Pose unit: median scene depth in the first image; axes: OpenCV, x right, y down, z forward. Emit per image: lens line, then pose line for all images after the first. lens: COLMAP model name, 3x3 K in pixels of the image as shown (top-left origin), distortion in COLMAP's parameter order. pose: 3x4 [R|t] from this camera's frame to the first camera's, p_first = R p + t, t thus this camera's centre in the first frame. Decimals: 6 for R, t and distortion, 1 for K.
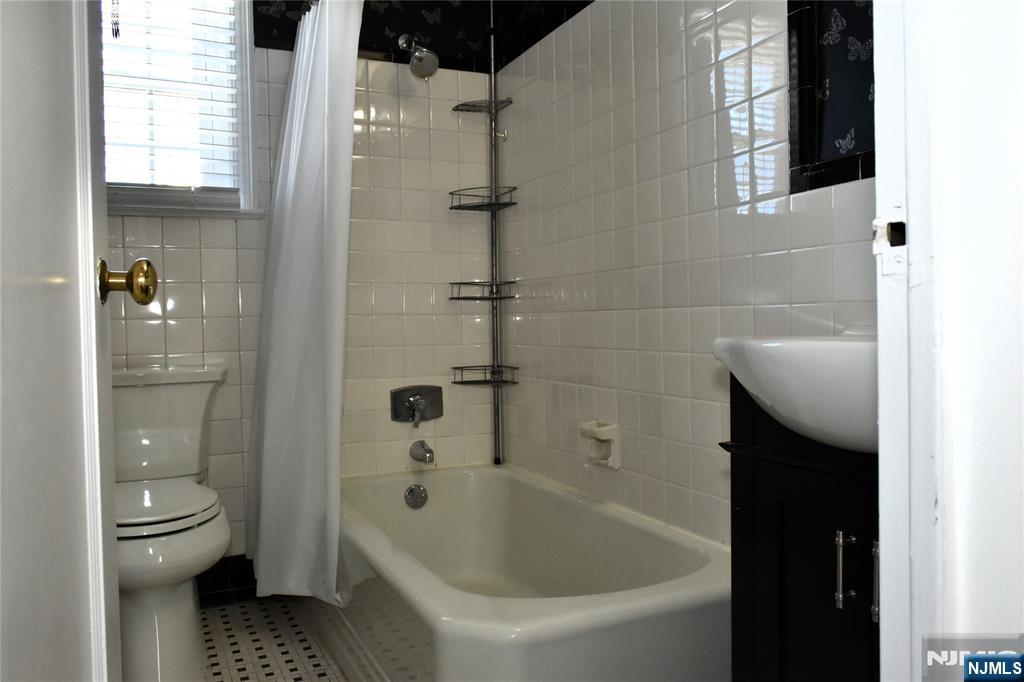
lens RADIAL K [[808.0, 0, 508.7], [0, 808.0, 341.1], [0, 0, 1]] dist [-0.010251, 0.004592]
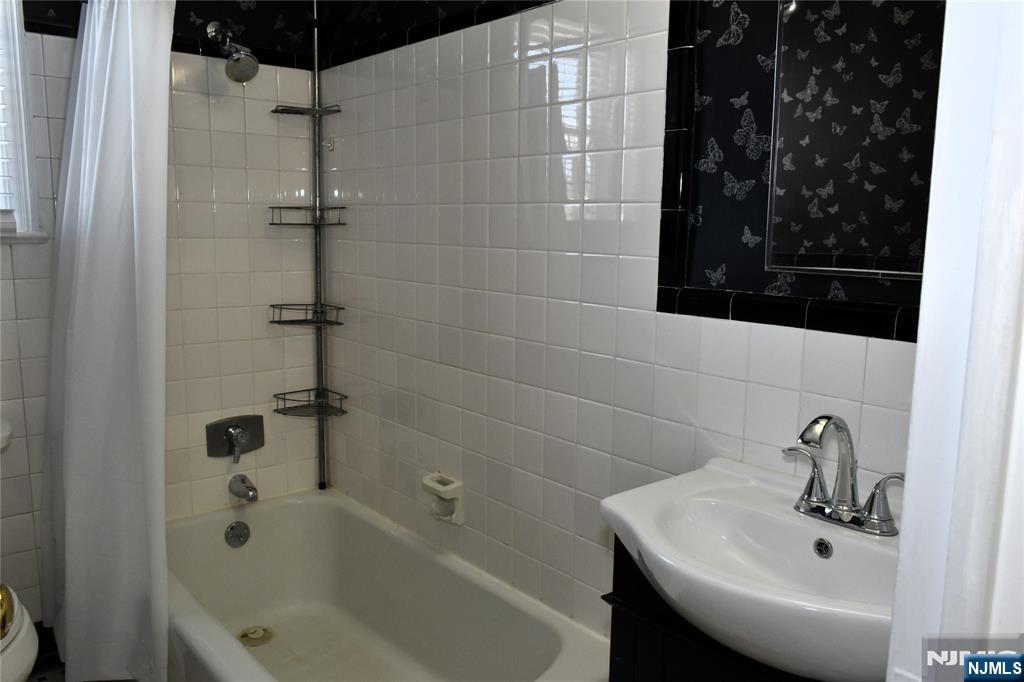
lens RADIAL K [[802.1, 0, 508.1], [0, 802.1, 342.9], [0, 0, 1]] dist [-0.009962, 0.003690]
pose [[0.962687, -0.009515, 0.270451, -0.060898], [-0.025433, 0.991777, 0.125424, -0.154405], [-0.269420, -0.127622, 0.954529, 0.049378]]
